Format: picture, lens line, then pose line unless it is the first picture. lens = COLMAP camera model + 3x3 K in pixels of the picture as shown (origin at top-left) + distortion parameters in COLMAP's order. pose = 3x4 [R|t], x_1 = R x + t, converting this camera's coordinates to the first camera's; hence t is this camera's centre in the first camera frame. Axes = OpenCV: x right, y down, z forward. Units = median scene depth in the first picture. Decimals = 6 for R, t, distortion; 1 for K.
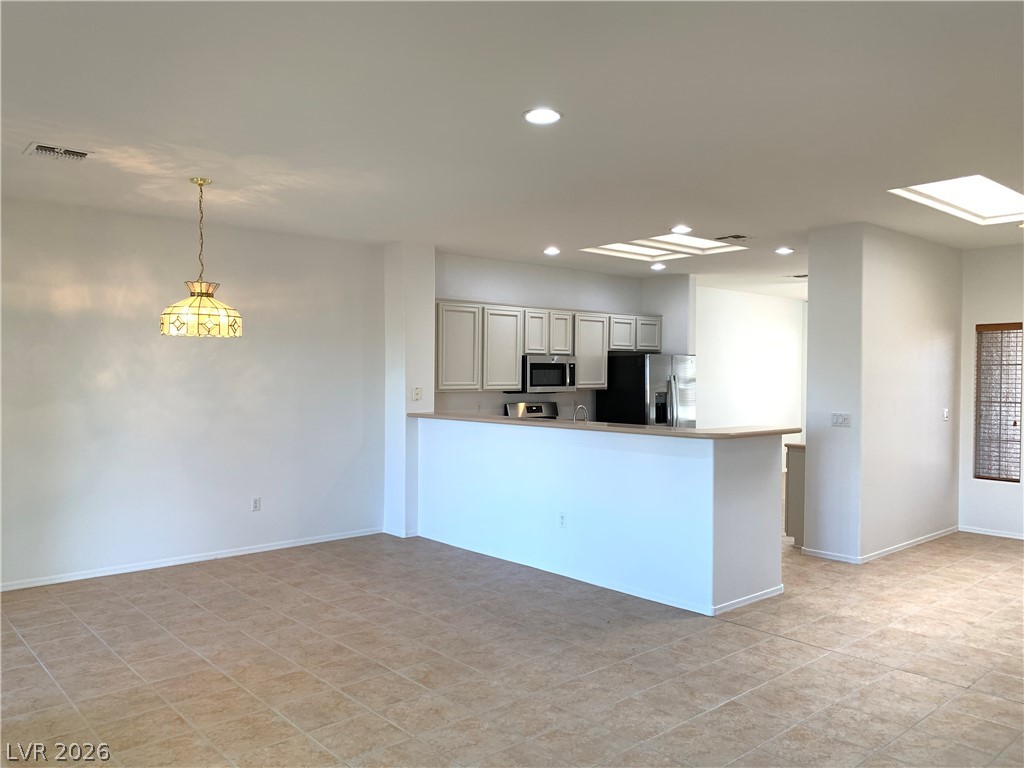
lens RADIAL K [[781.7, 0, 500.2], [0, 781.7, 395.2], [0, 0, 1]] dist [0.040451, -0.046461]
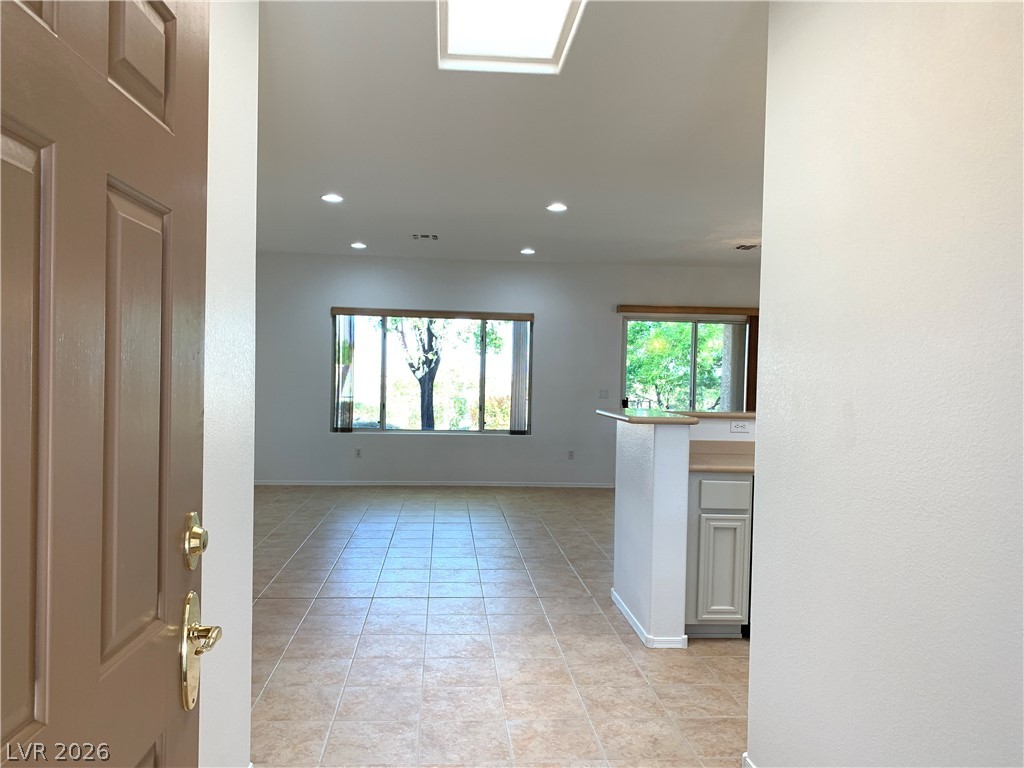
lens RADIAL K [[781.7, 0, 515.9], [0, 781.7, 391.8], [0, 0, 1]] dist [0.040451, -0.046461]
pose [[-0.586108, 0.002229, -0.810230, 0.950788], [-0.045798, 0.998306, 0.035876, -0.002199], [0.808938, 0.058134, -0.585013, 1.230627]]
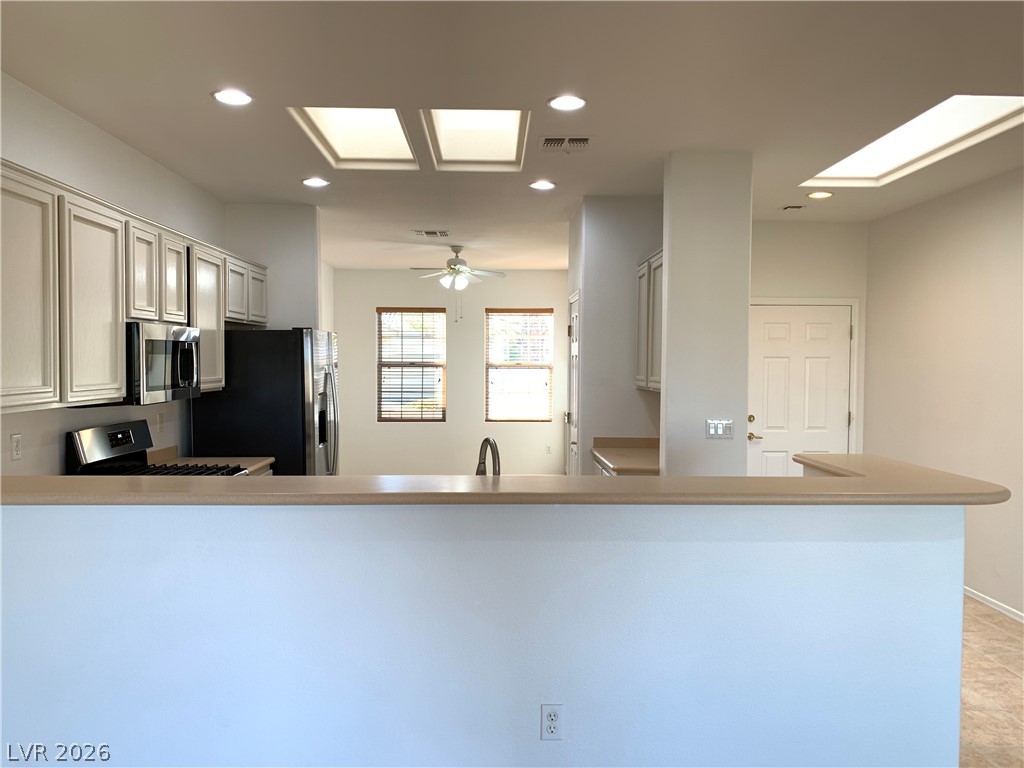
lens RADIAL K [[781.7, 0, 514.7], [0, 781.7, 382.4], [0, 0, 1]] dist [0.040451, -0.046461]
pose [[0.634274, -0.020220, 0.772844, -0.251465], [0.017823, 0.999775, 0.011529, -0.024657], [-0.772903, 0.006461, 0.634491, 0.759546]]
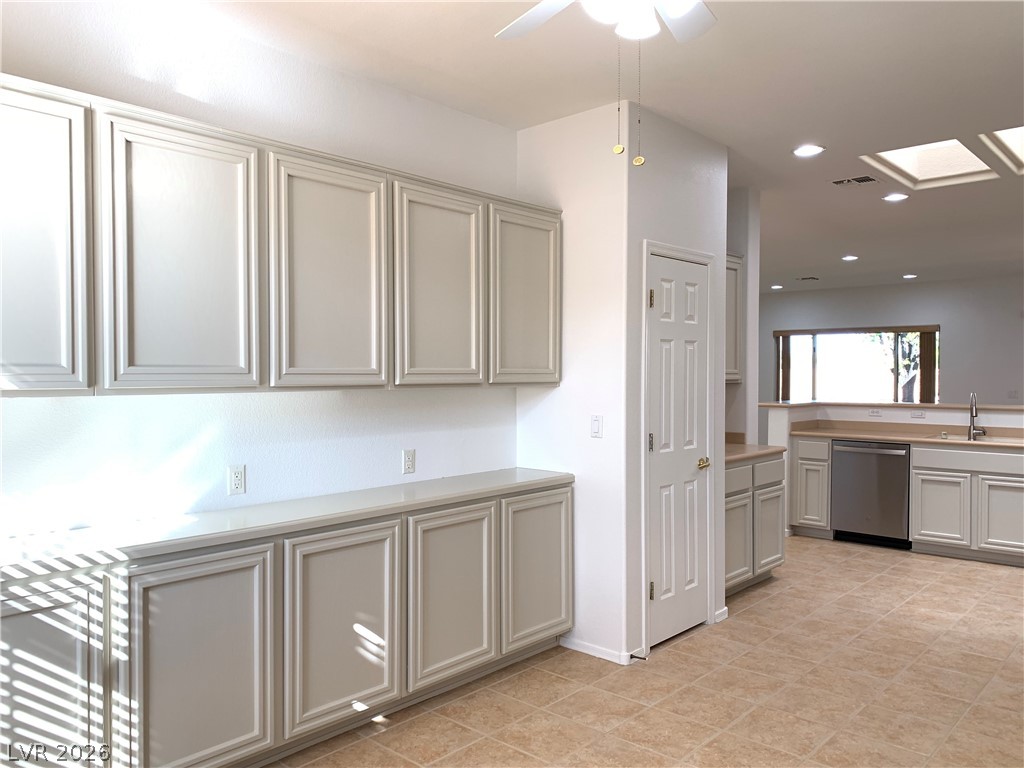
lens RADIAL K [[781.7, 0, 519.9], [0, 781.7, 392.8], [0, 0, 1]] dist [0.040451, -0.046461]
pose [[-0.992170, 0.000452, -0.124893, 0.855882], [-0.006129, 0.998612, 0.052305, -0.036677], [0.124743, 0.052661, -0.990791, 2.060874]]
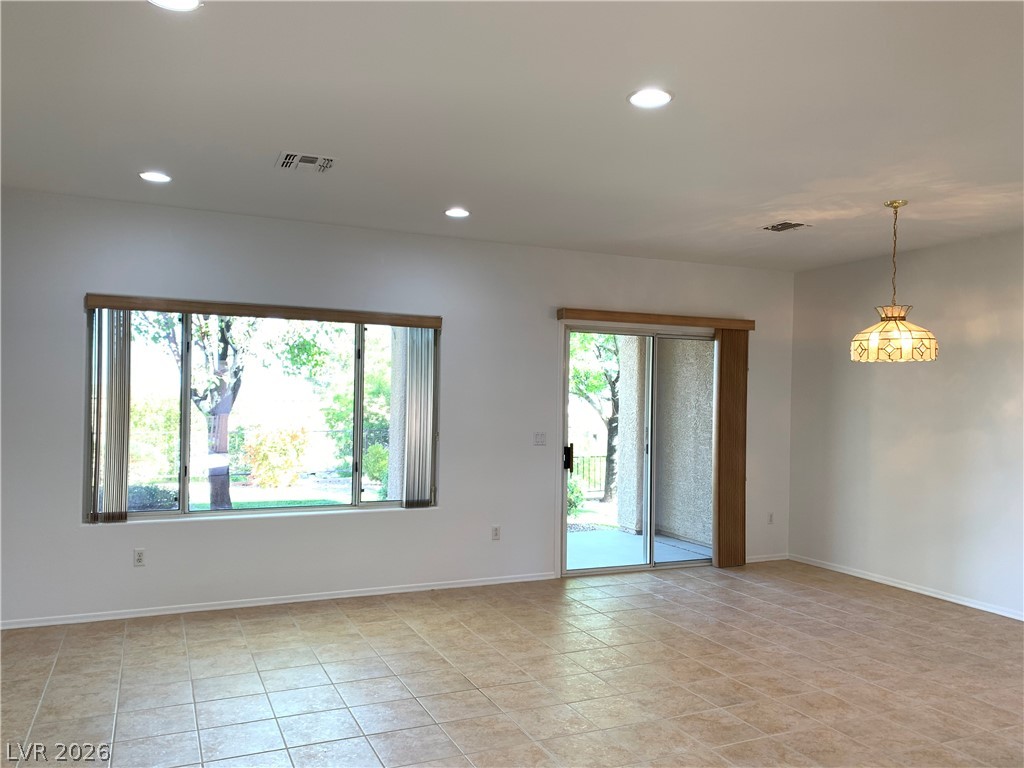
lens RADIAL K [[781.7, 0, 512.0], [0, 781.7, 389.8], [0, 0, 1]] dist [0.040451, -0.046461]
pose [[-0.284776, -0.016612, -0.958450, 0.585306], [-0.046374, 0.998918, -0.003535, -0.011225], [0.957472, 0.043441, -0.285238, 0.699033]]
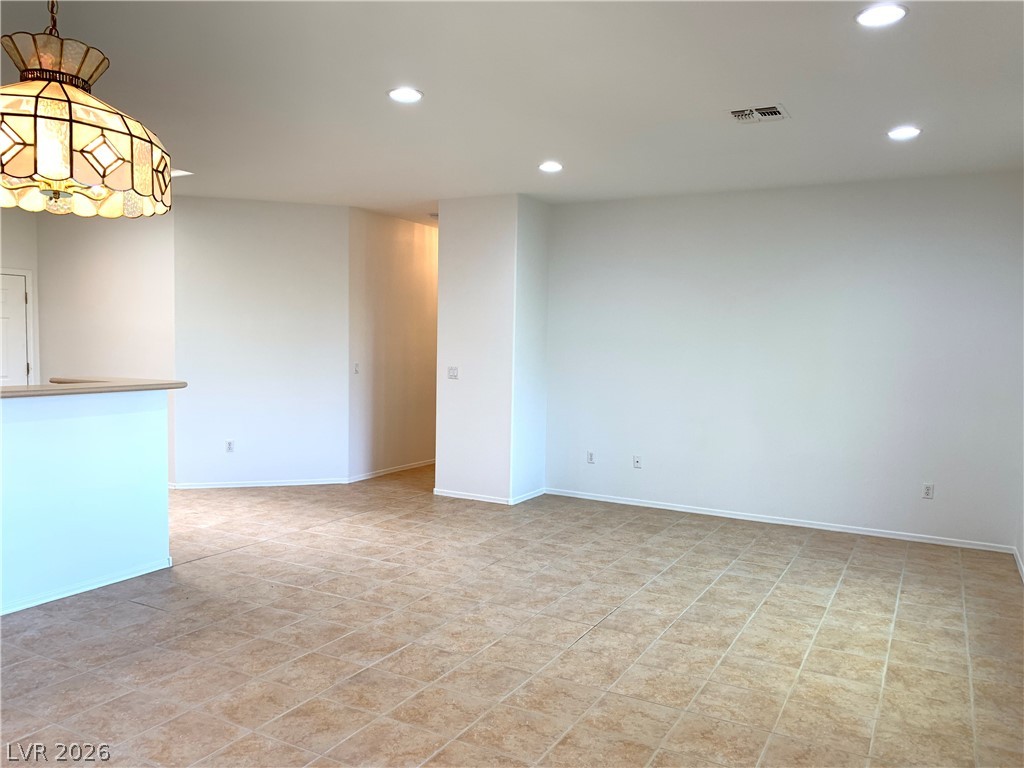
lens RADIAL K [[781.7, 0, 505.4], [0, 781.7, 405.0], [0, 0, 1]] dist [0.040451, -0.046461]
pose [[-0.337830, -0.085592, 0.937307, -0.670712], [0.006808, 0.995608, 0.093370, -0.010799], [-0.941183, 0.037924, -0.335764, 0.784613]]
